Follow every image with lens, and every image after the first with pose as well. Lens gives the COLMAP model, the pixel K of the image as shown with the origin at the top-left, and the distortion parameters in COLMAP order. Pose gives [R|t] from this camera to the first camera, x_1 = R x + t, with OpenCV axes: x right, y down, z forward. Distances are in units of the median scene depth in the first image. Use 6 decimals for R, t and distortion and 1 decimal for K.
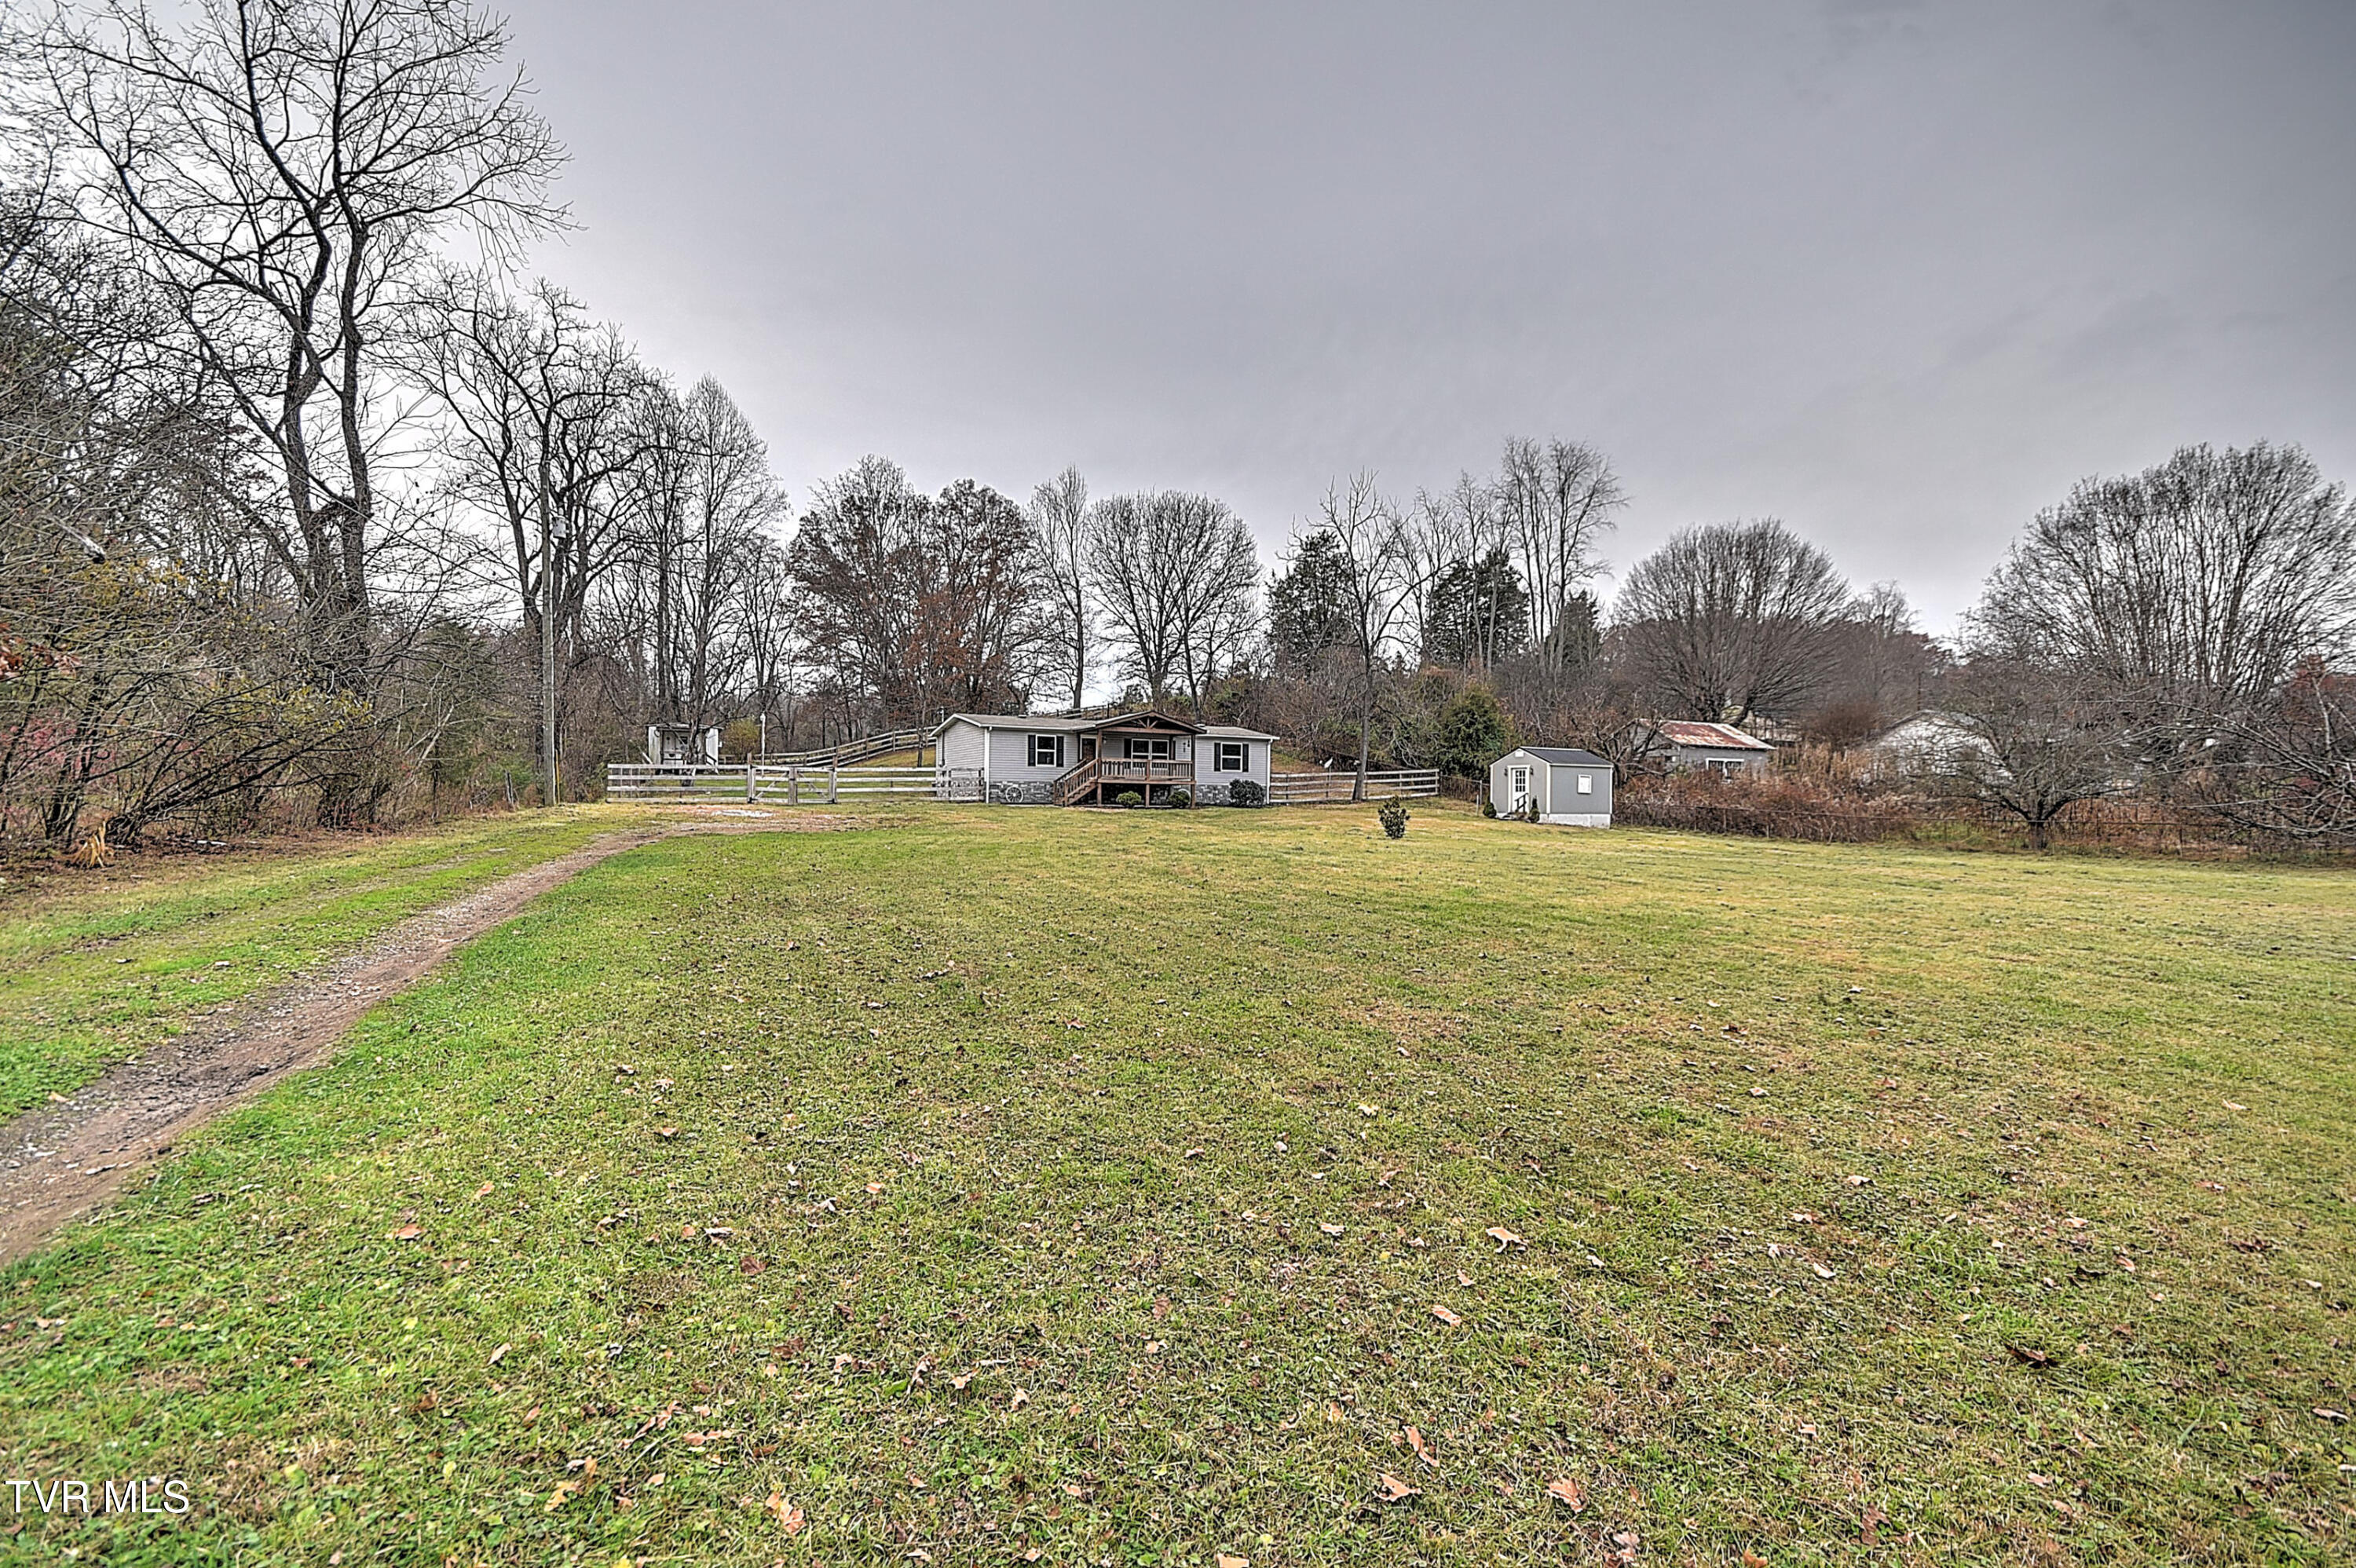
lens RADIAL K [[1080.4, 0, 1178.0], [0, 1080.4, 784.0], [0, 0, 1]] dist [0.000122, -0.000020]
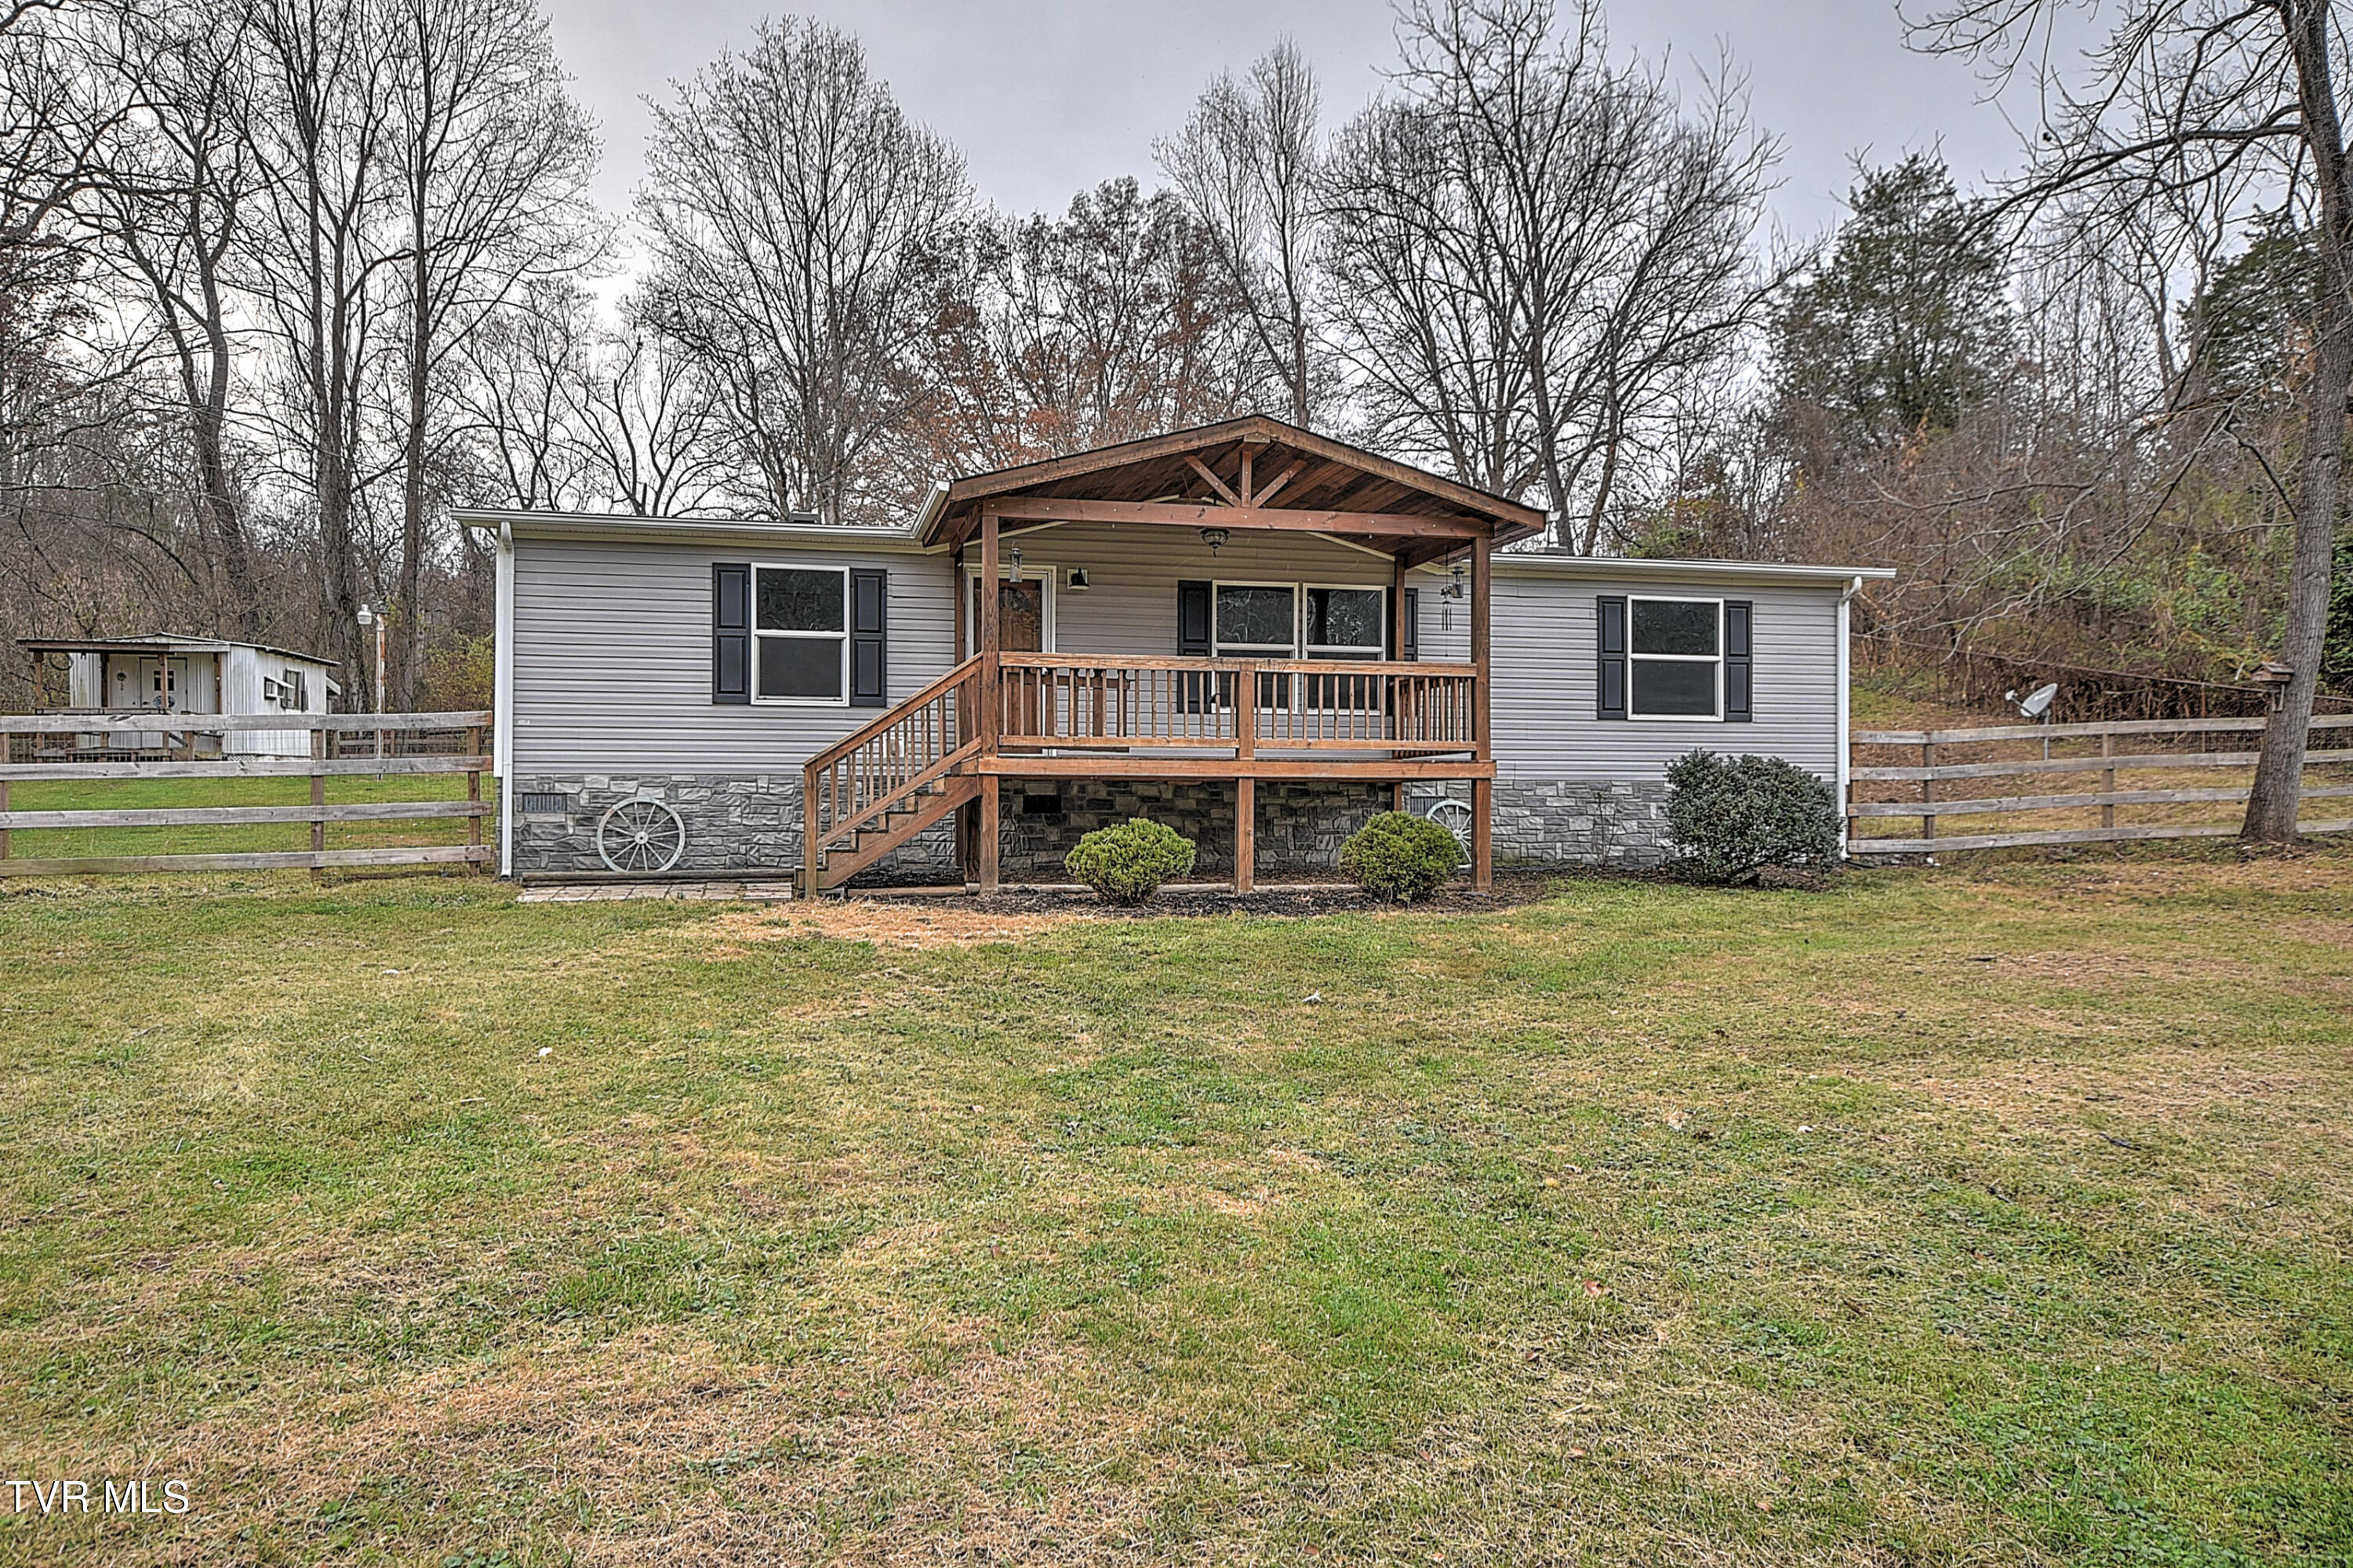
lens RADIAL K [[1687.5, 0, 1176.5], [0, 1687.5, 784.0], [0, 0, 1]] dist [-0.000398, 0.087117]
pose [[0.970847, -0.012278, -0.239387, 0.030904], [0.012208, 0.999924, -0.001774, 0.001044], [0.239391, -0.001200, 0.970923, 0.600895]]
